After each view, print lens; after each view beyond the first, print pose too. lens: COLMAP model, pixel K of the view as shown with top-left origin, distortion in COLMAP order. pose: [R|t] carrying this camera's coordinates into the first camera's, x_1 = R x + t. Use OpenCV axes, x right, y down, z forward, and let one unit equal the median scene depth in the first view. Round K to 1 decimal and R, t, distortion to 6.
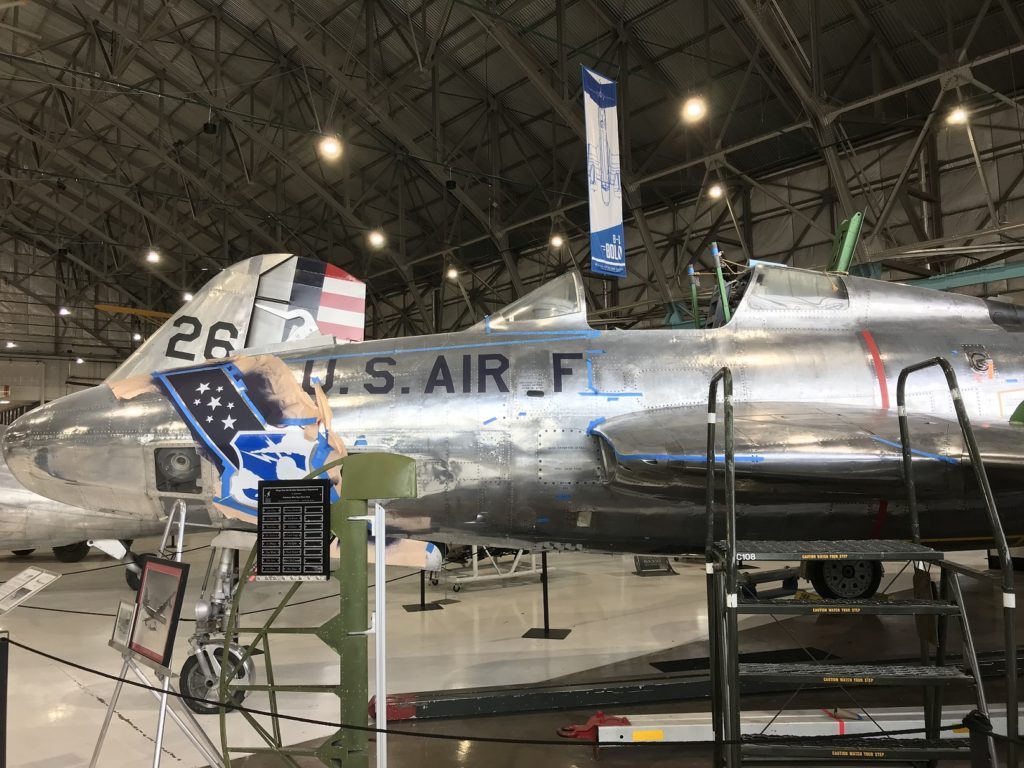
lens RADIAL K [[837.4, 0, 512.0], [0, 837.4, 384.0], [0, 0, 1]] dist [0.001331, 0.000178]
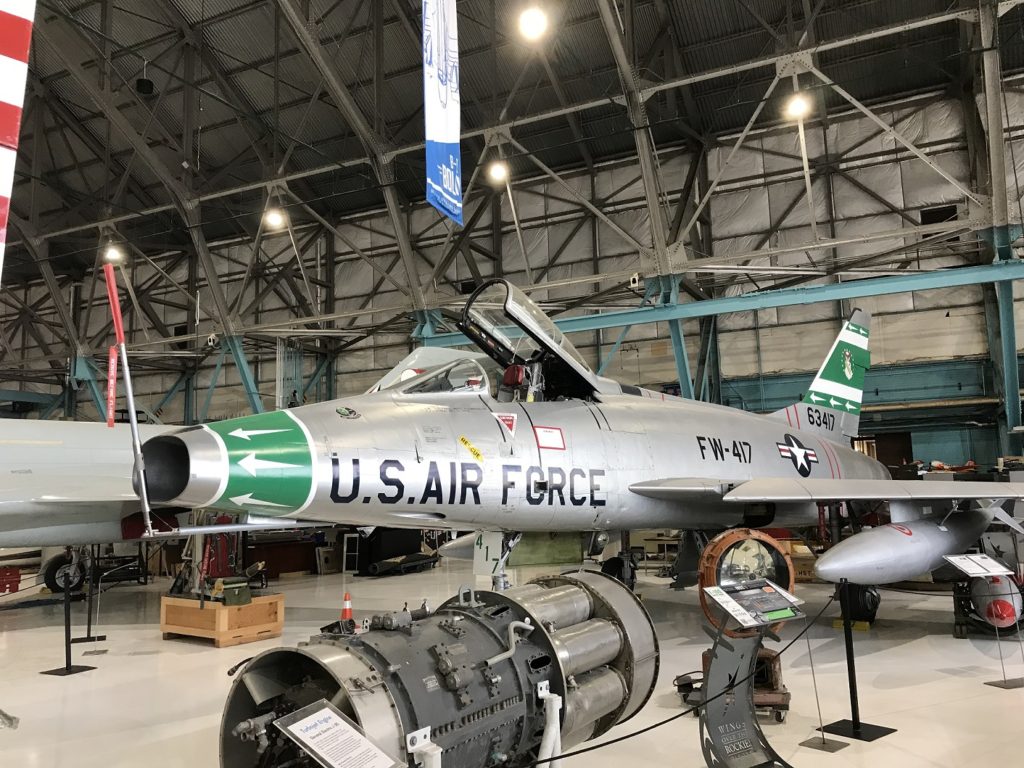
lens RADIAL K [[835.6, 0, 511.9], [0, 835.6, 368.7], [0, 0, 1]] dist [-0.001710, 0.000739]
pose [[0.912962, 0.056471, 0.404118, -0.051127], [-0.025224, 0.996294, -0.082235, 0.020845], [-0.407264, 0.064884, 0.911003, 0.254132]]
